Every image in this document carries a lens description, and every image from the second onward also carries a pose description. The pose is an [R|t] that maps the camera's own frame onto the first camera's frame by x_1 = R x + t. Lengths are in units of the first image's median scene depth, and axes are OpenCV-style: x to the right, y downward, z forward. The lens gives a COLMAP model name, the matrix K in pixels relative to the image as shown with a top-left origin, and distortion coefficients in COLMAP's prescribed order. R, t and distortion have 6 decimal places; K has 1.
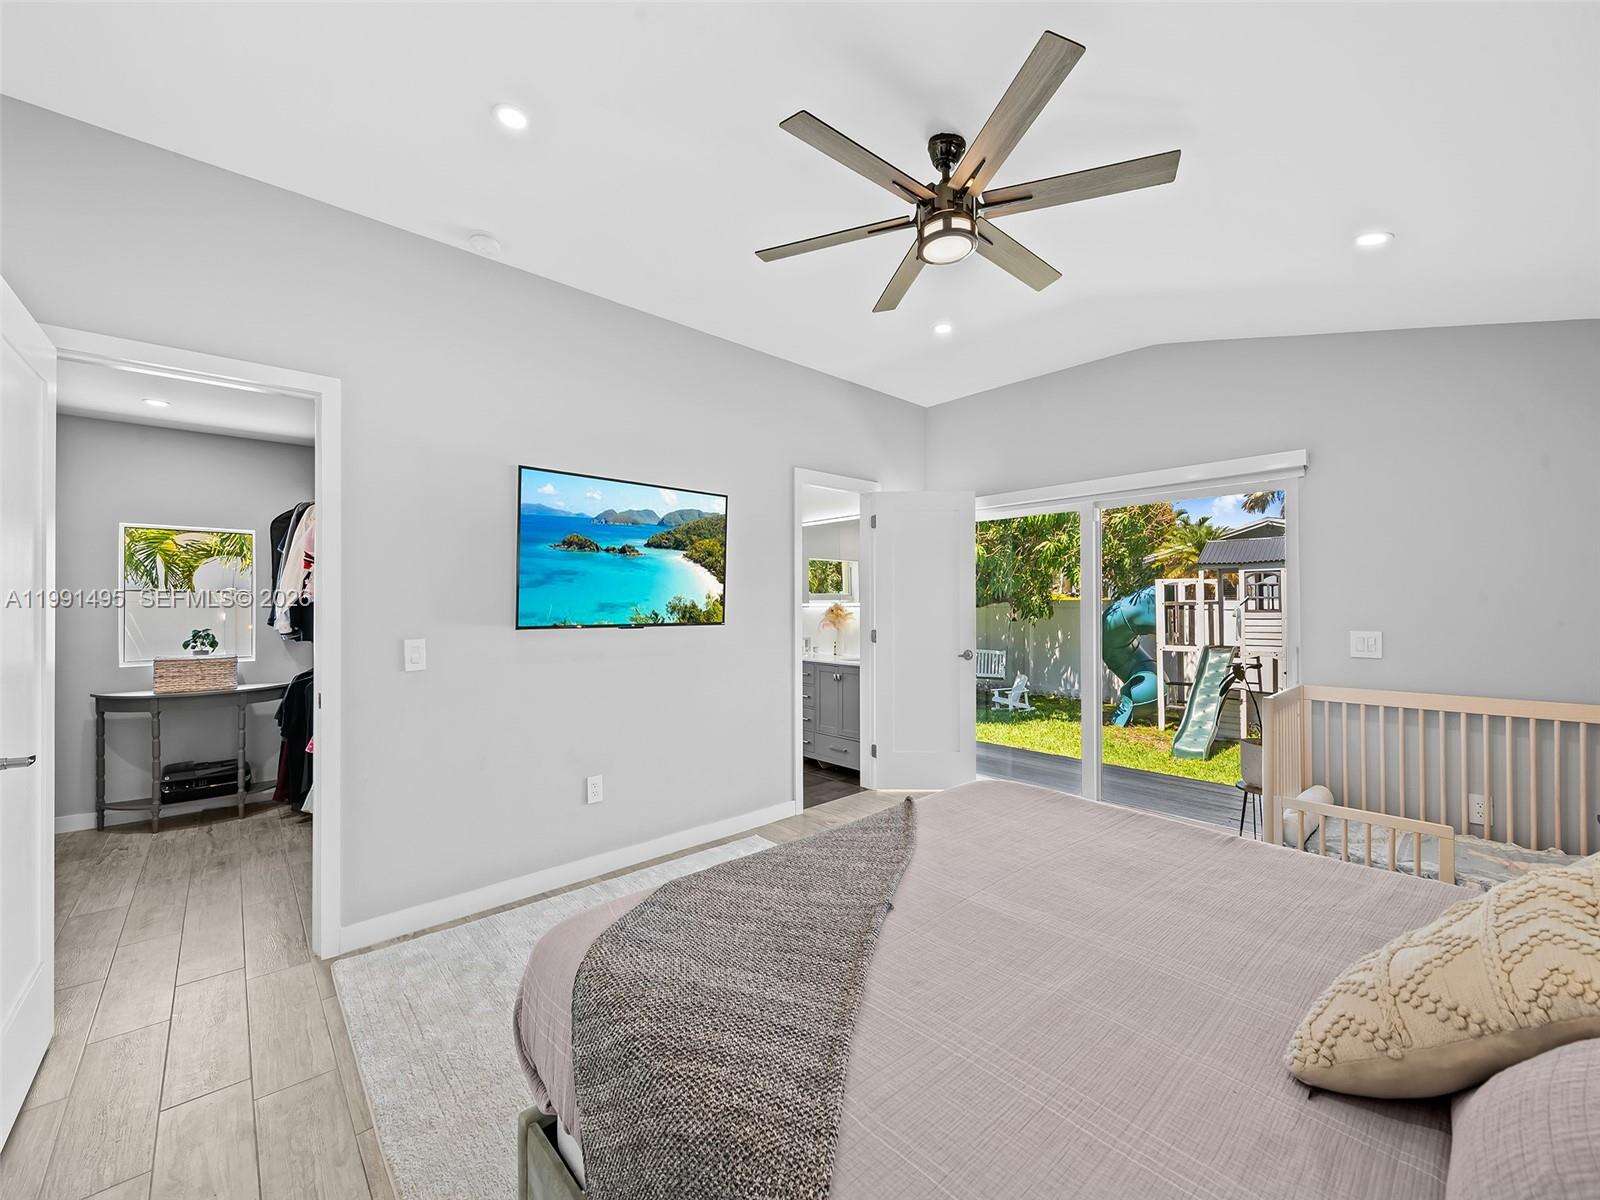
lens RADIAL K [[638.2, 0, 798.2], [0, 638.2, 595.8], [0, 0, 1]] dist [0.000766, -0.000275]
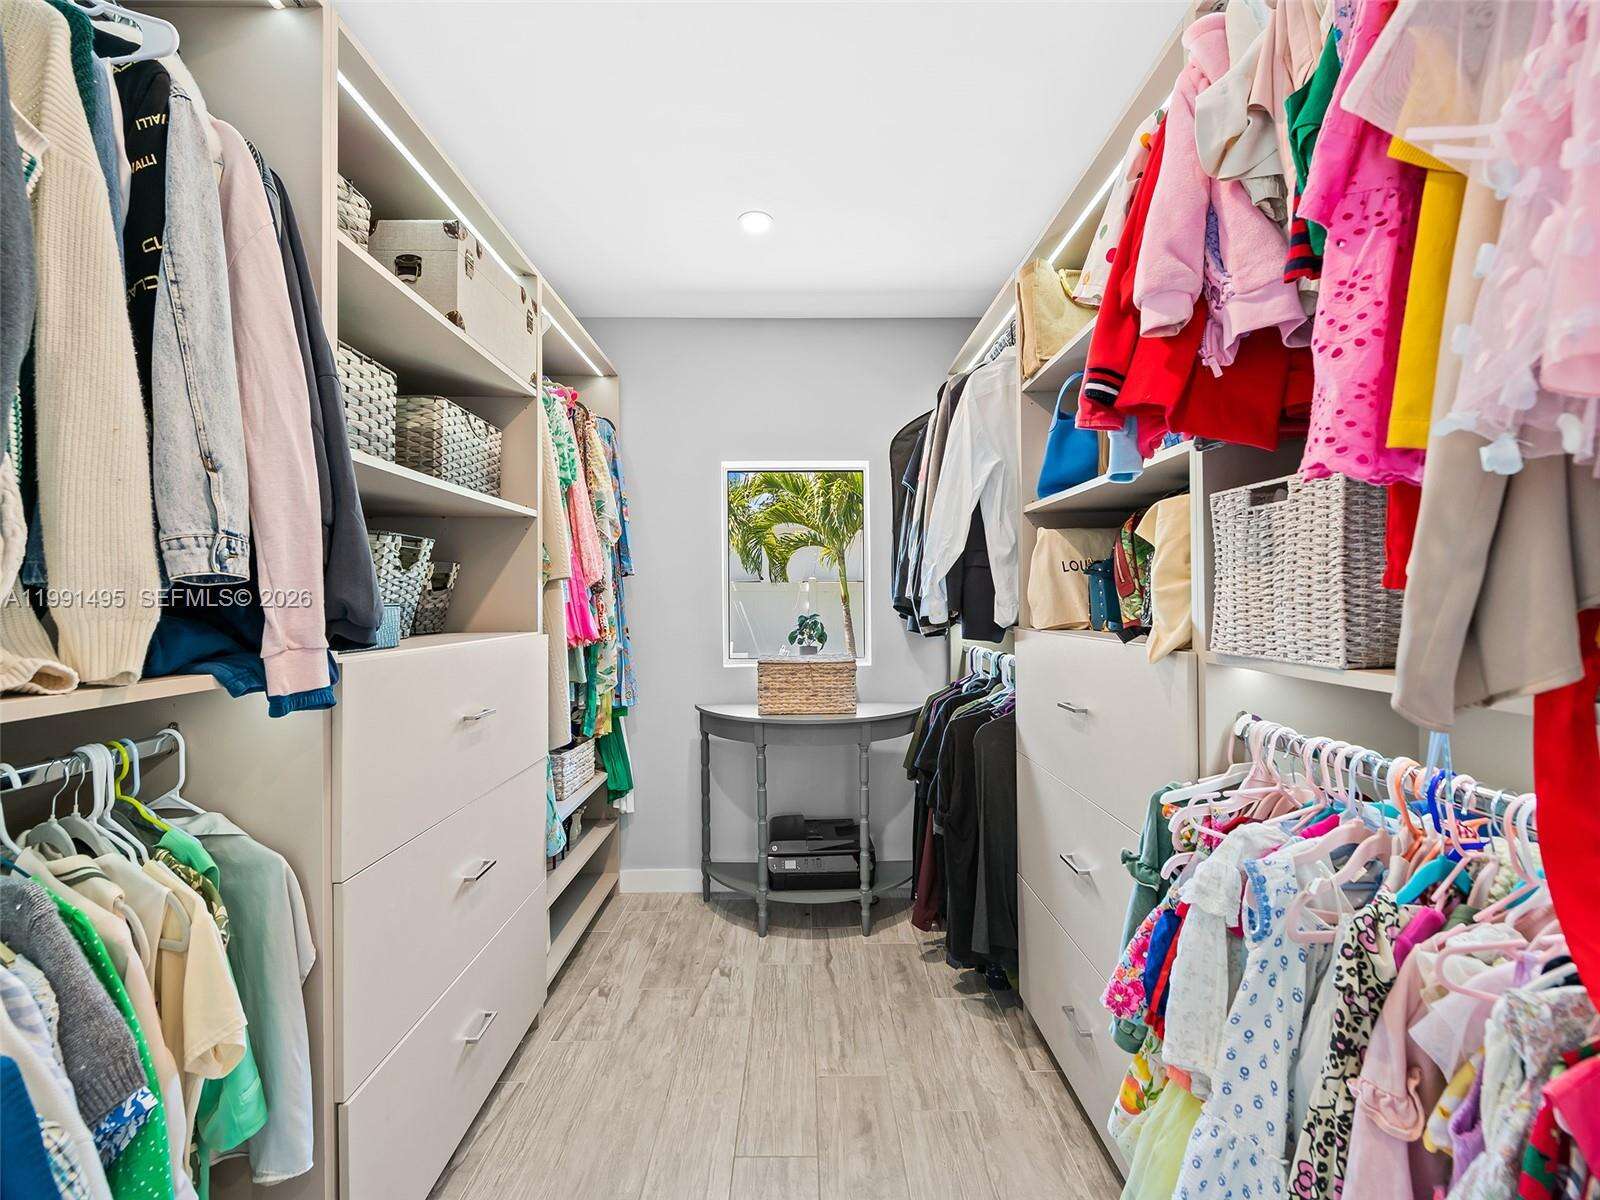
lens RADIAL K [[638.2, 0, 798.2], [0, 638.2, 595.8], [0, 0, 1]] dist [0.000766, -0.000275]
pose [[0.743223, -0.007330, -0.669004, -0.527991], [0.010308, 0.999947, 0.000495, 0.033989], [0.668965, -0.007264, 0.743259, 0.528910]]
